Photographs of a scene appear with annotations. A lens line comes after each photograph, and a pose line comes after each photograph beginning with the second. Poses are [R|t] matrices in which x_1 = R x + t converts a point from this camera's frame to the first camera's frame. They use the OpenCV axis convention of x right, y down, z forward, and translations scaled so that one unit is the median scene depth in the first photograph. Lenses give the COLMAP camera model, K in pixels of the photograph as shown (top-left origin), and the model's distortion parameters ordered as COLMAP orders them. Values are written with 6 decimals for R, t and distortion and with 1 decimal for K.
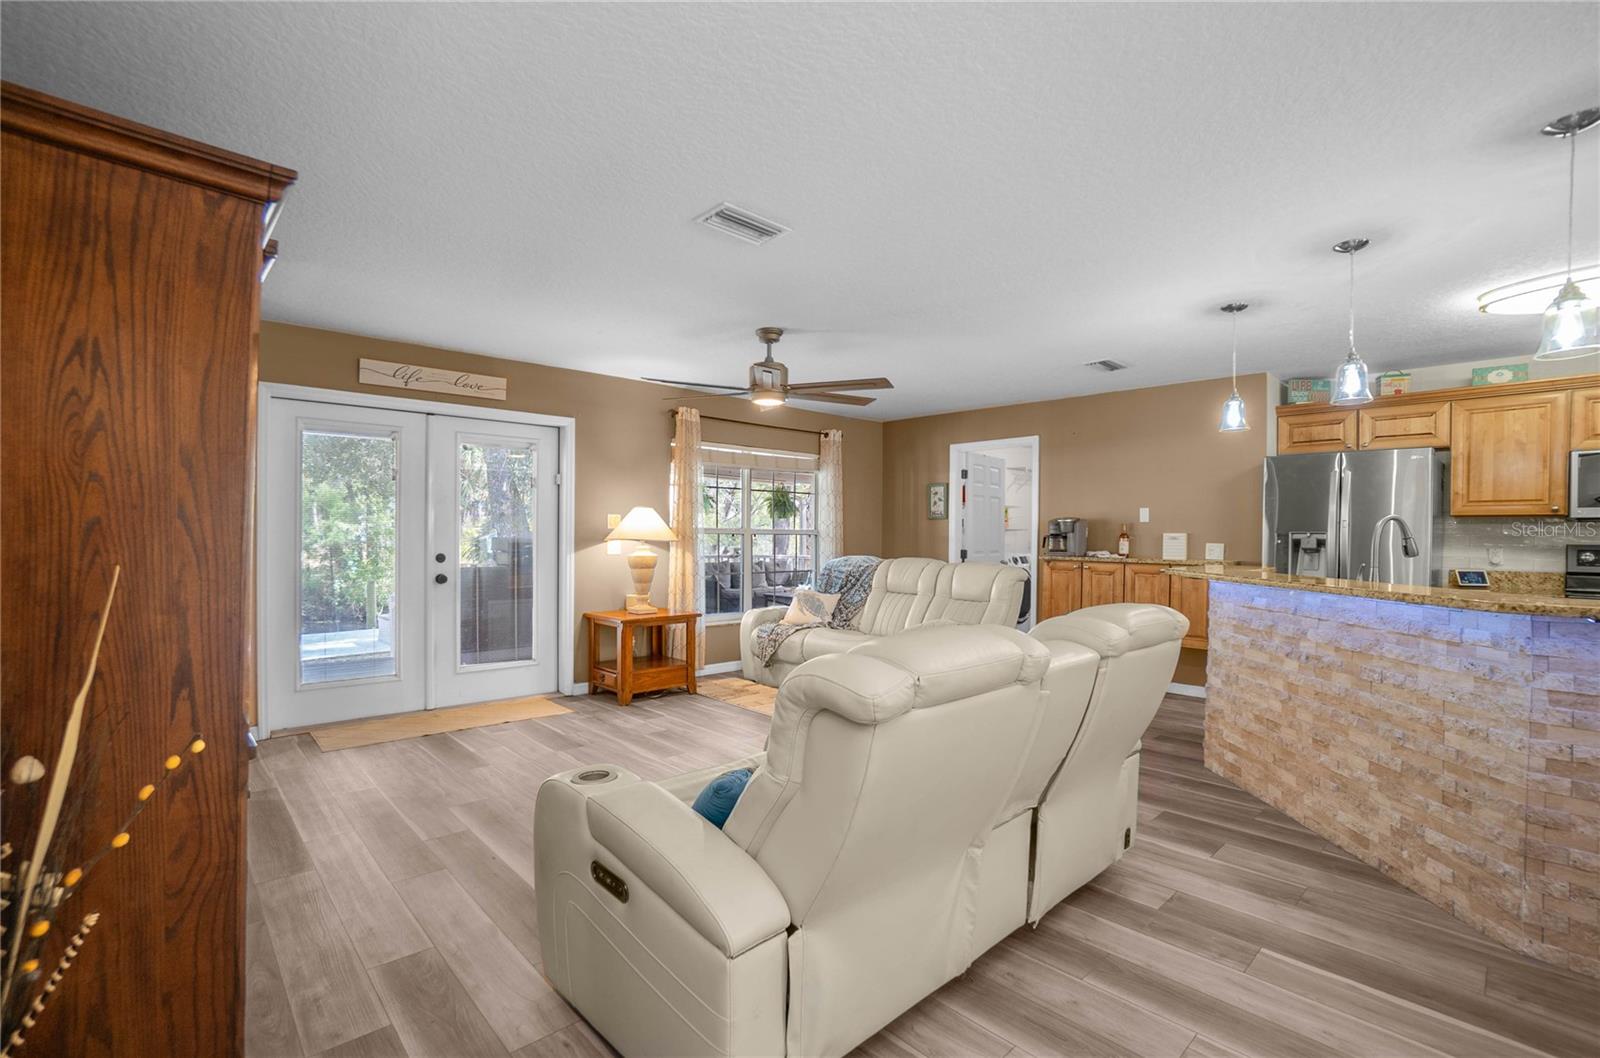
lens RADIAL K [[729.6, 0, 800.0], [0, 729.6, 529.0], [0, 0, 1]] dist [-0.069617, 0.030292]
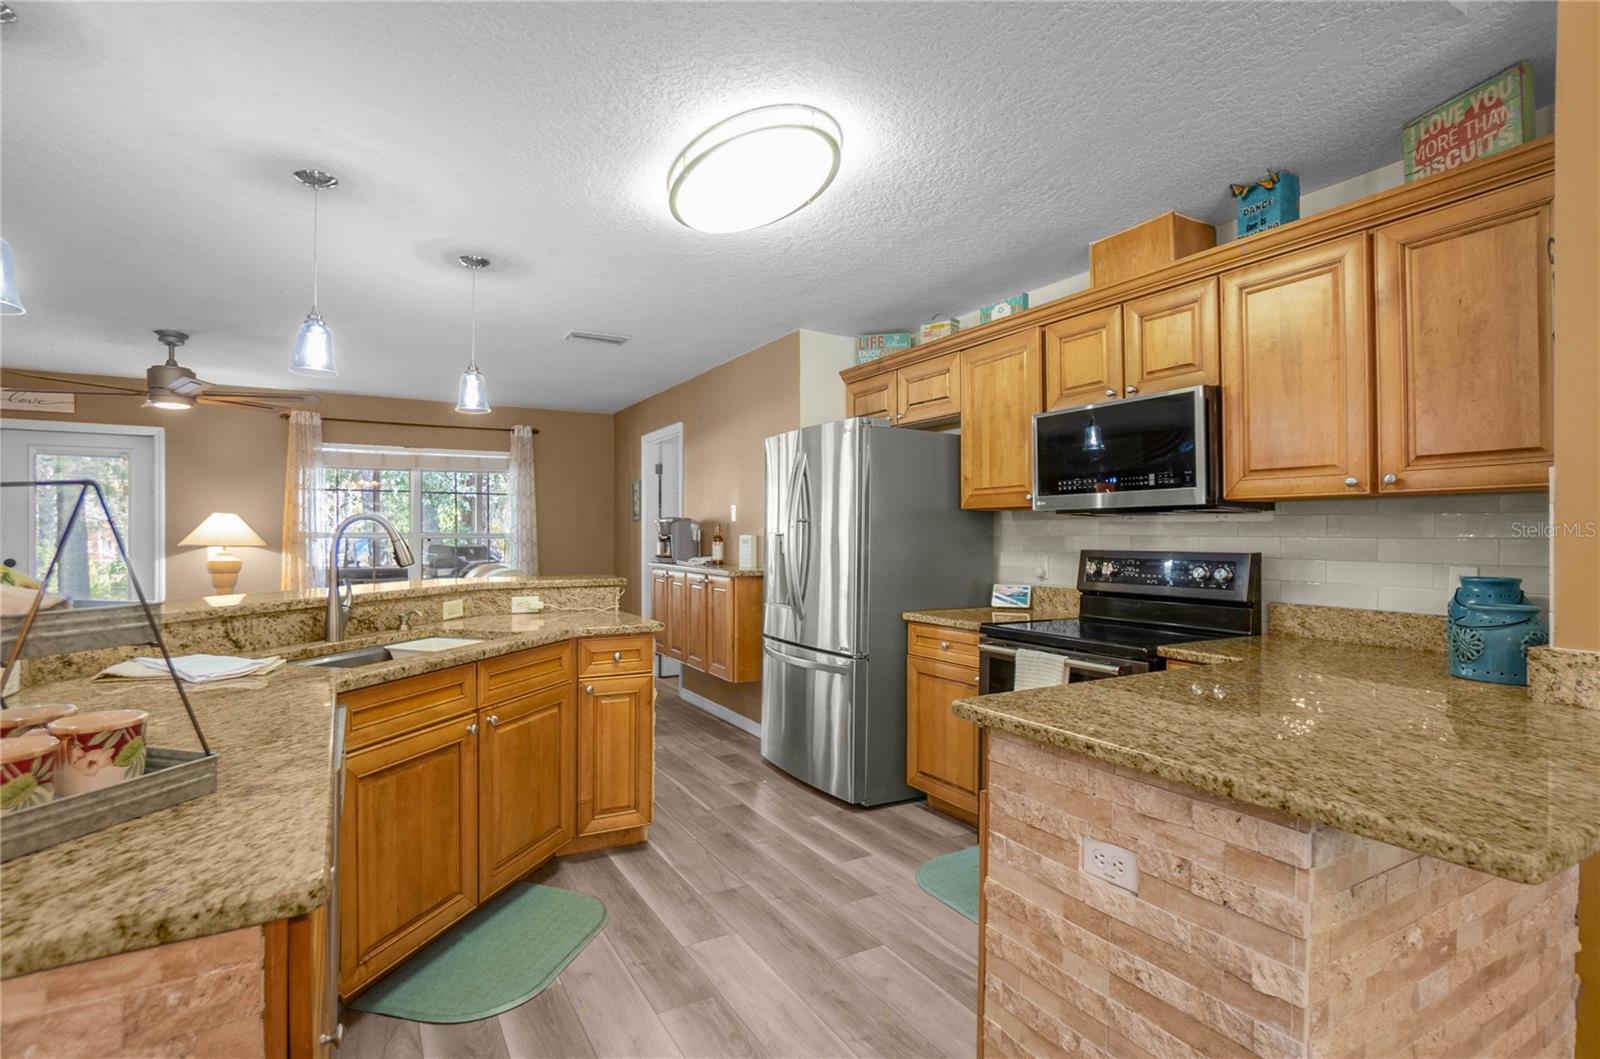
lens RADIAL K [[781.9, 0, 792.1], [0, 781.9, 536.2], [0, 0, 1]] dist [-0.049316, 0.019895]
pose [[0.970115, -0.005117, -0.242592, 1.024280], [0.007125, 0.999947, 0.007401, 0.001638], [0.242541, -0.008908, 0.970100, 0.194296]]
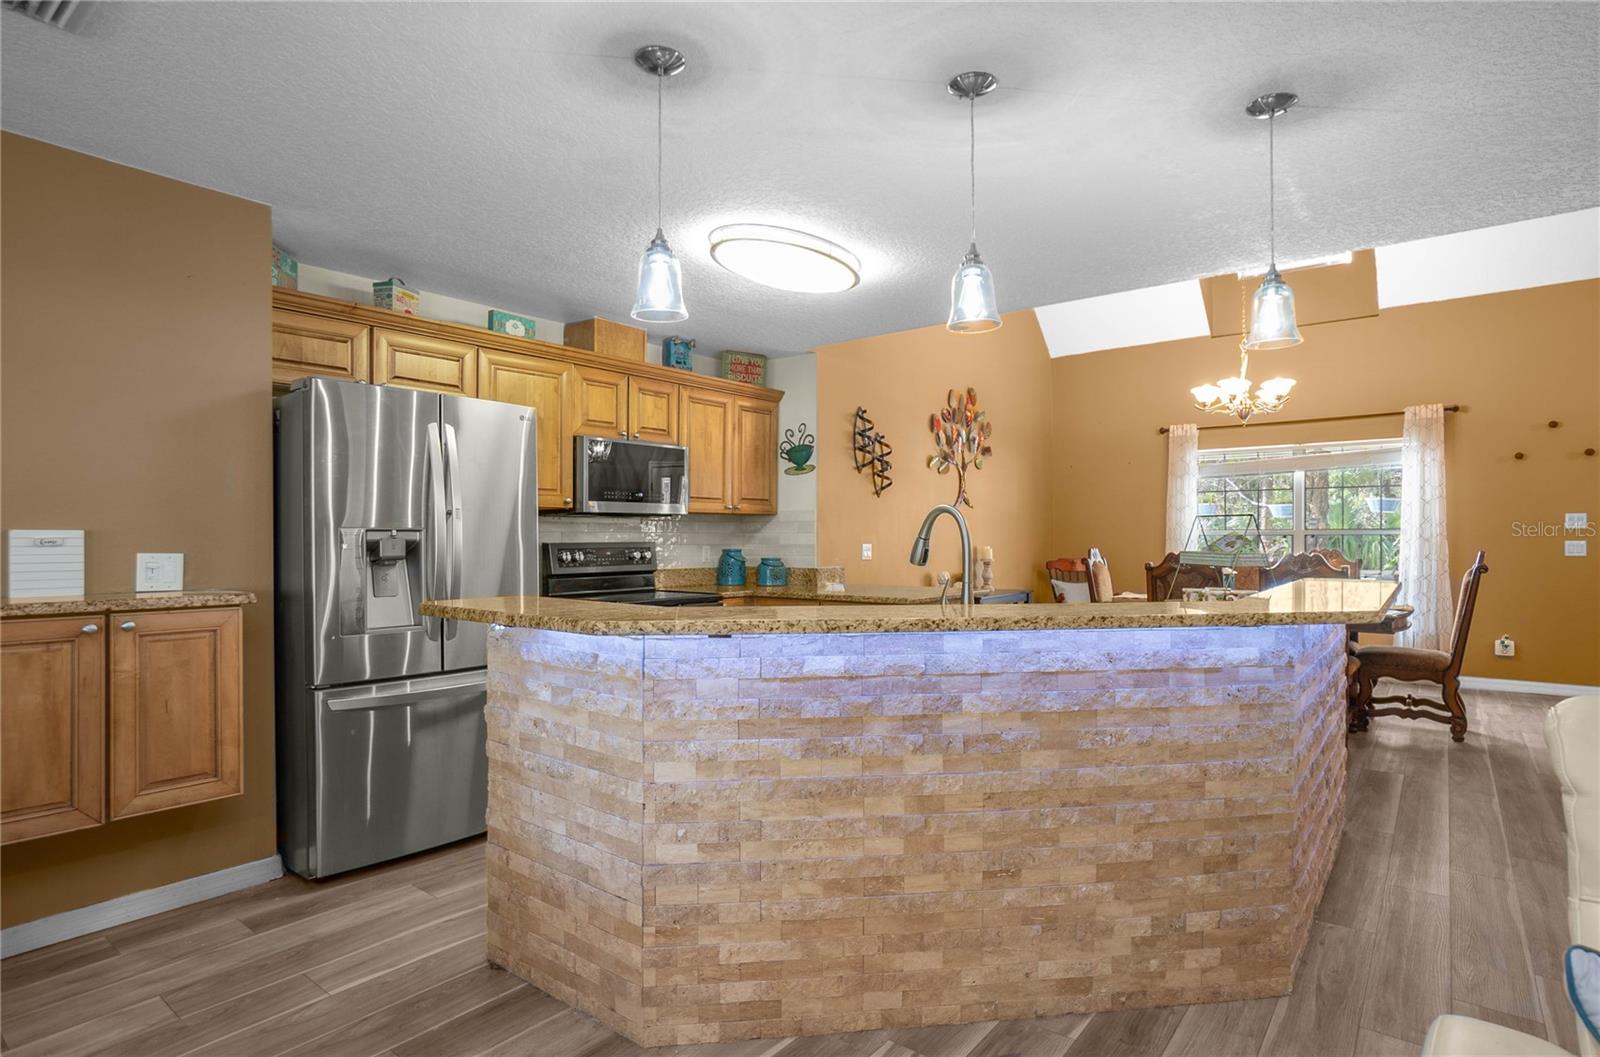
lens RADIAL K [[834.8, 0, 800.0], [0, 834.8, 528.5], [0, 0, 1]] dist [-0.033305, 0.000361]
pose [[-0.149122, -0.000813, 0.988818, 0.034783], [-0.008119, 0.999967, -0.000402, 0.002838], [-0.988785, -0.008089, -0.149124, 0.863029]]
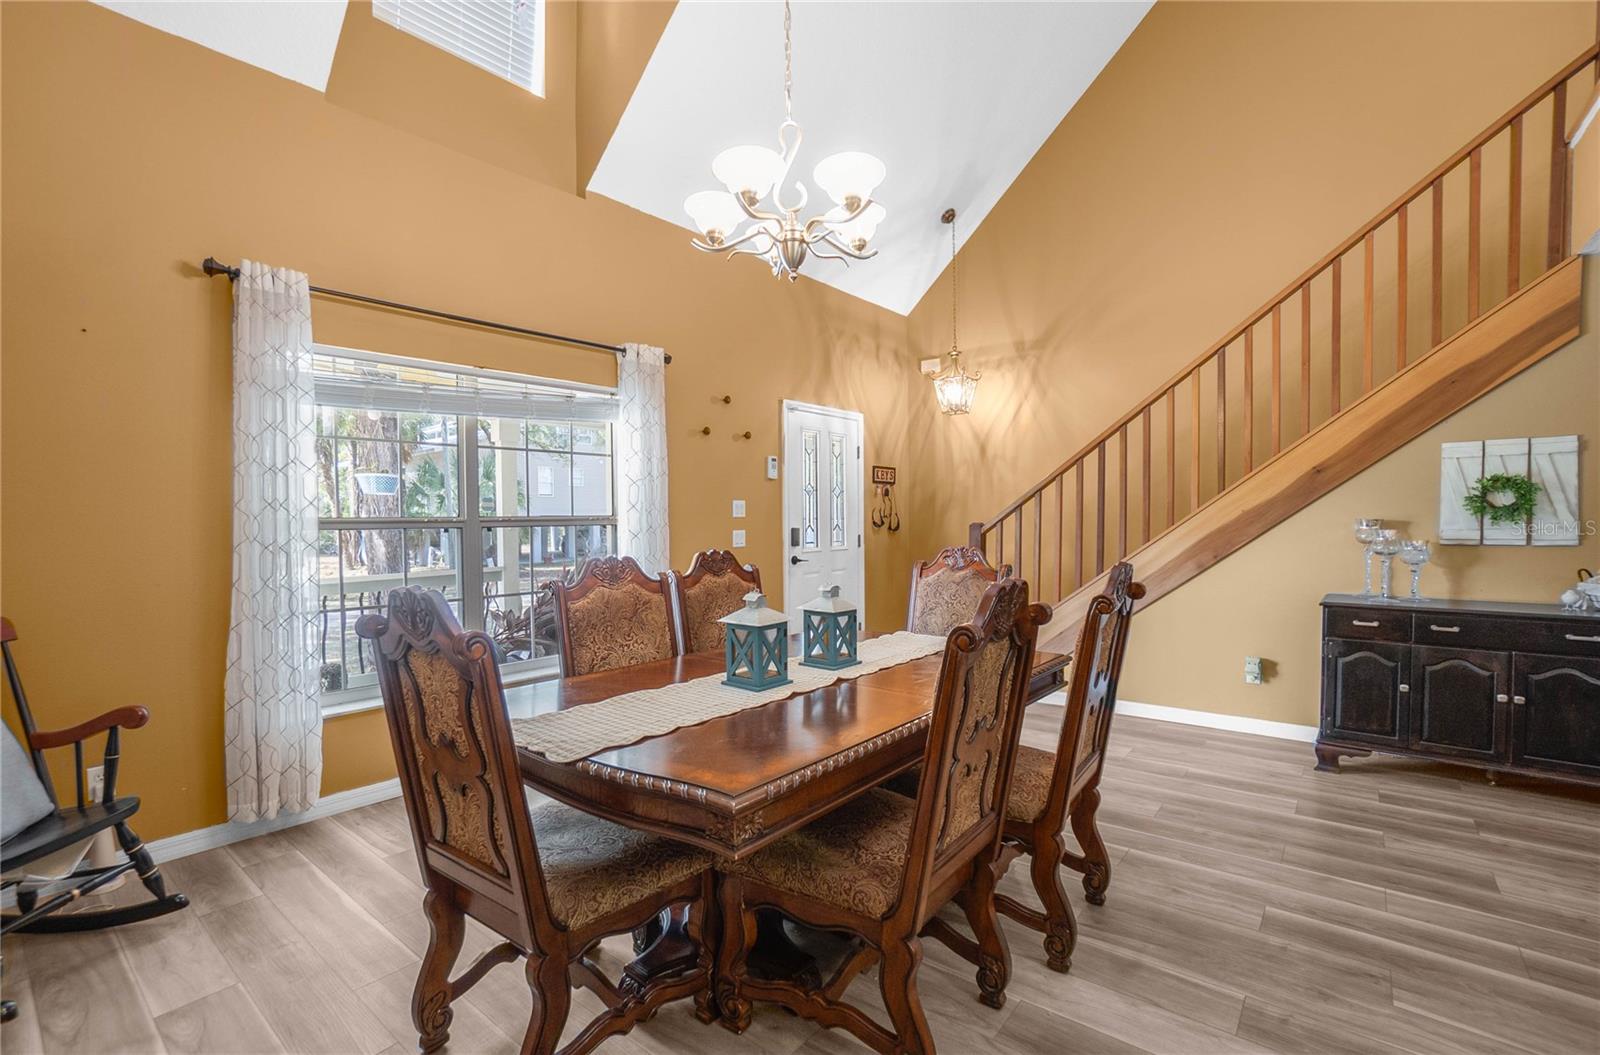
lens RADIAL K [[729.6, 0, 800.0], [0, 729.6, 527.5], [0, 0, 1]] dist [-0.069617, 0.030292]
pose [[-0.991093, -0.003999, -0.133115, 1.316170], [-0.004265, 0.999989, 0.001719, 0.006064], [0.133106, 0.002271, -0.991099, 0.478658]]
